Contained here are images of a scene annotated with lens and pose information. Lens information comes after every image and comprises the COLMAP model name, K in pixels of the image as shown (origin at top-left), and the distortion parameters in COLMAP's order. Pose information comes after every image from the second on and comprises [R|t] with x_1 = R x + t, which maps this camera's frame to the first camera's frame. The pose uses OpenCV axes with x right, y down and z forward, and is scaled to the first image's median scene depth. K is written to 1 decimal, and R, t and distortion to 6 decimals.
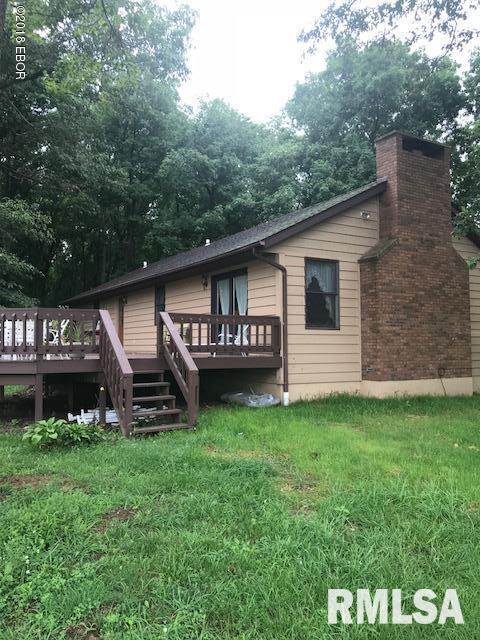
lens RADIAL K [[531.4, 0, 239.9], [0, 531.4, 321.0], [0, 0, 1]] dist [-0.001056, -0.002414]
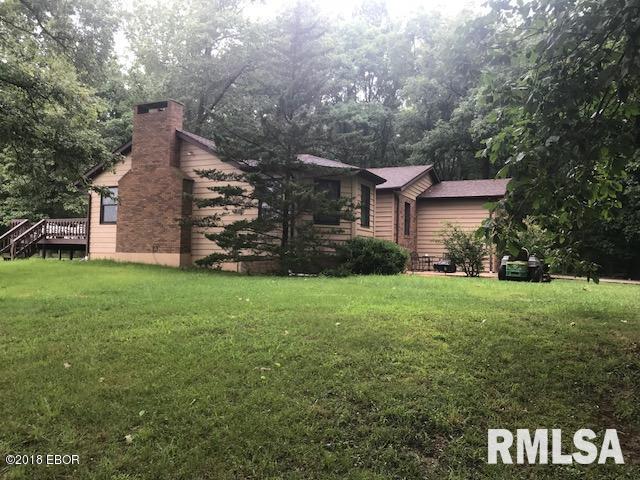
lens RADIAL K [[531.4, 0, 320.5], [0, 531.4, 239.1], [0, 0, 1]] dist [-0.001056, -0.002414]
pose [[0.582488, -0.015997, -0.812682, 1.988461], [0.024880, 0.999689, -0.001845, 0.084501], [0.812459, -0.019144, 0.582704, 0.497085]]
